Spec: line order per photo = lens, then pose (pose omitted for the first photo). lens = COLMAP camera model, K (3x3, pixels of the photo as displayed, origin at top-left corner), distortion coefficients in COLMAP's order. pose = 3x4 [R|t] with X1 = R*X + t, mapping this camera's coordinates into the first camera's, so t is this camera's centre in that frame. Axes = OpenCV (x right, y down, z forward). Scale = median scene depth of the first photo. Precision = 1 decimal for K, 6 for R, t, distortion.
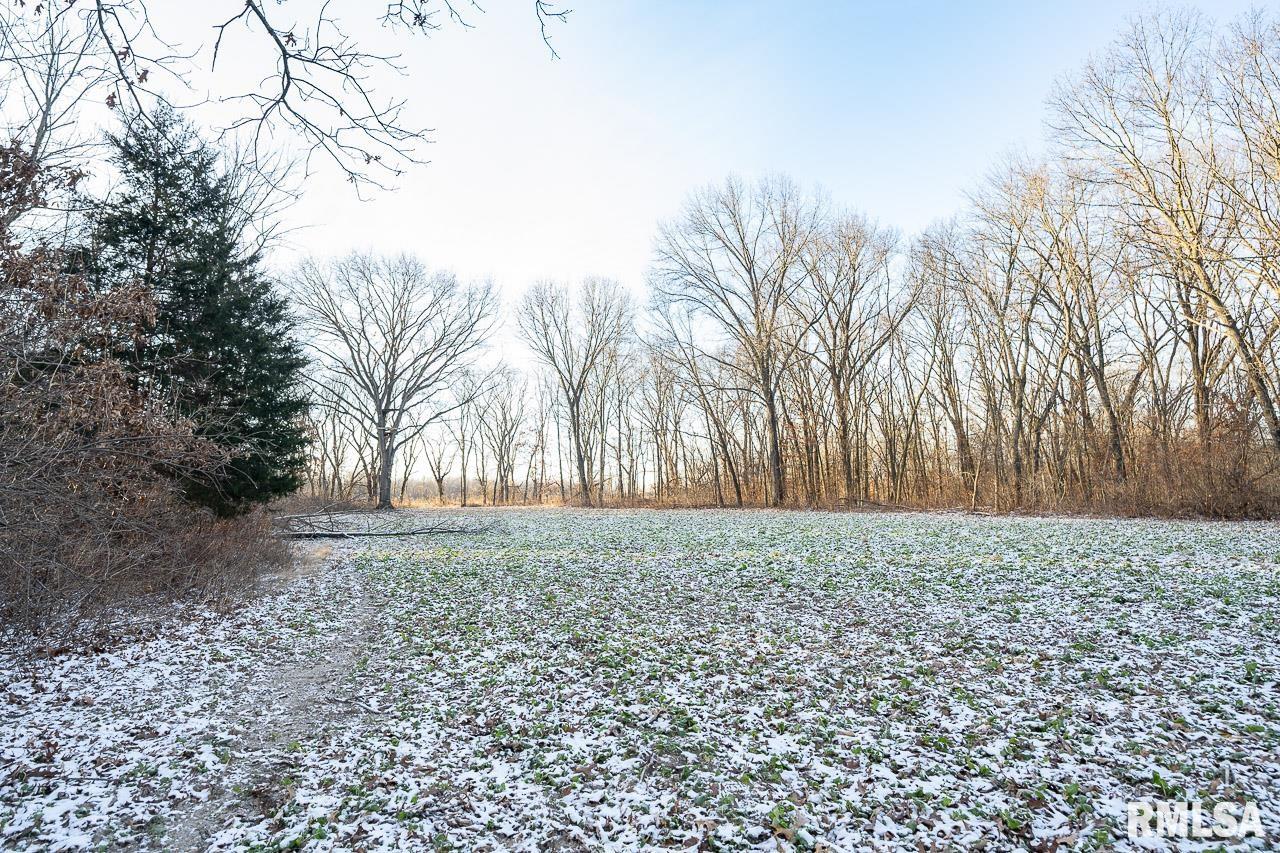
lens RADIAL K [[717.0, 0, 640.0], [0, 717.0, 426.5], [0, 0, 1]] dist [0.001021, 0.001293]
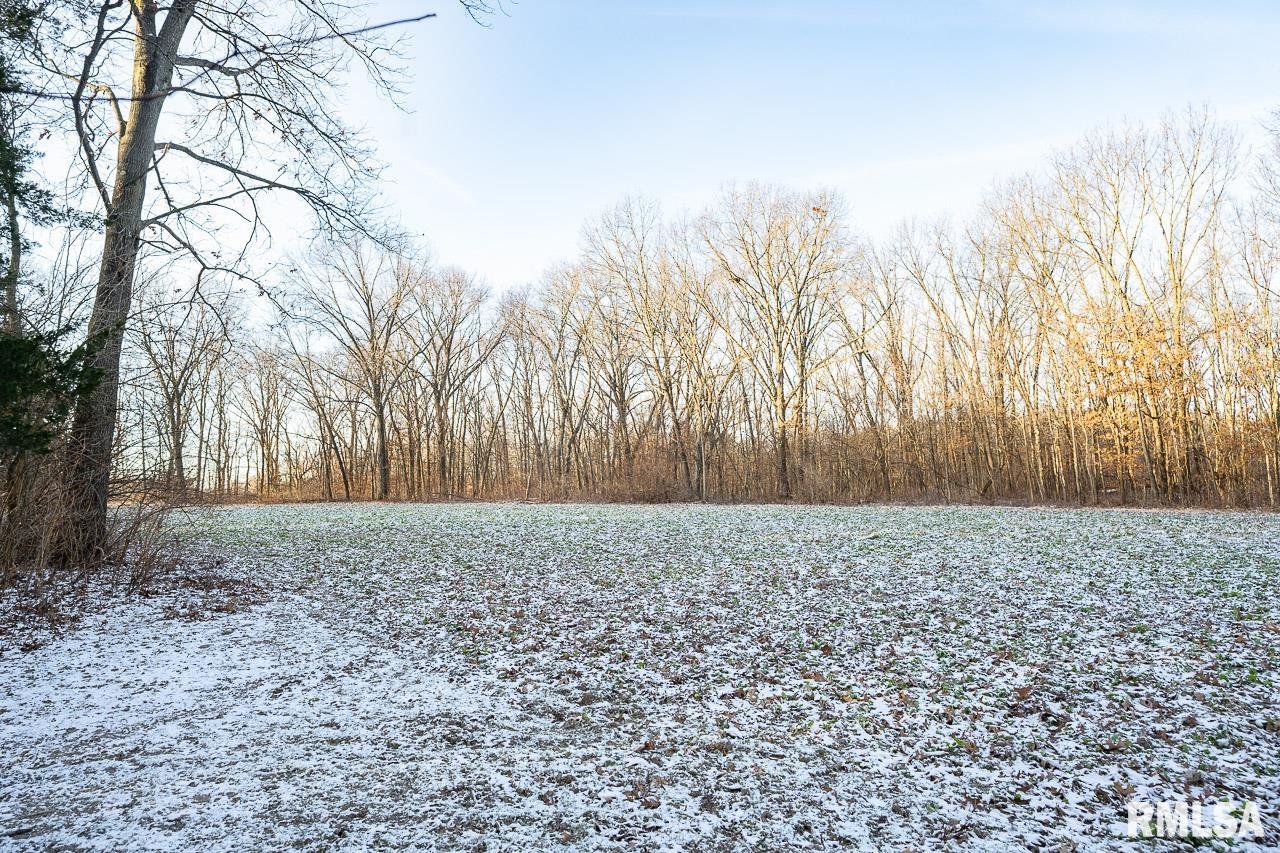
lens RADIAL K [[717.0, 0, 640.0], [0, 717.0, 426.5], [0, 0, 1]] dist [0.001021, 0.001293]
pose [[0.859882, 0.041842, 0.508776, -0.045663], [-0.045384, 0.998955, -0.005452, -0.020834], [-0.508472, -0.018402, 0.860882, -0.214852]]
